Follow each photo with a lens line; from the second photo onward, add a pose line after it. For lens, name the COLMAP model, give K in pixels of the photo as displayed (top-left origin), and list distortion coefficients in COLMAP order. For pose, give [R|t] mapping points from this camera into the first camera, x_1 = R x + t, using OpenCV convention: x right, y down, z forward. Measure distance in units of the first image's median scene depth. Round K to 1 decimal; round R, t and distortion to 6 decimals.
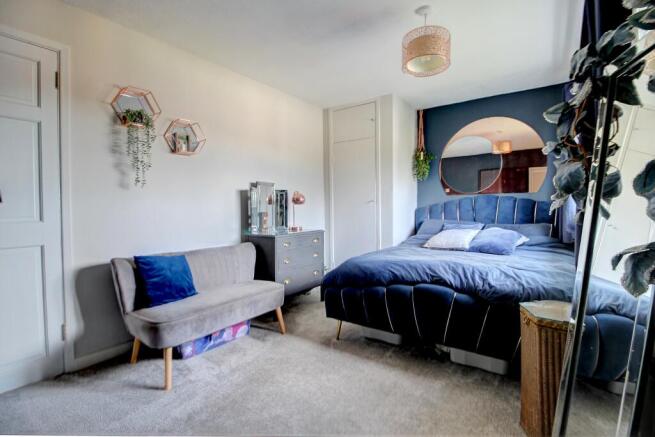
lens RADIAL K [[307.5, 0, 333.6], [0, 307.5, 214.9], [0, 0, 1]] dist [-0.000723, -0.000209]
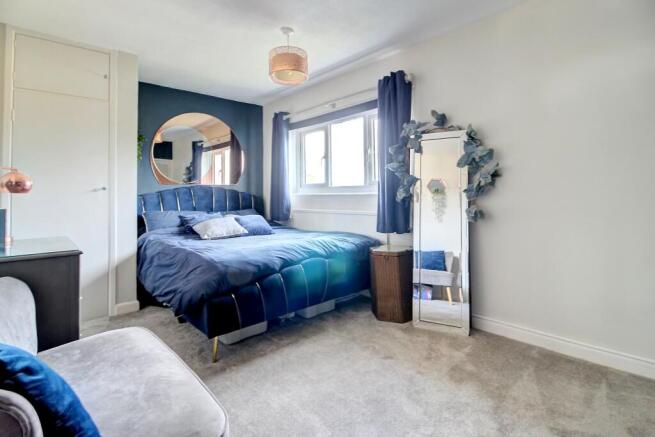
lens RADIAL K [[328.0, 0, 328.5], [0, 328.0, 186.7], [0, 0, 1]] dist [0.000255, 0.000007]
pose [[0.215906, 0.022478, 0.976155, -0.811907], [0.032896, 0.999000, -0.030280, -0.017140], [-0.975860, 0.038649, 0.214950, 0.537722]]
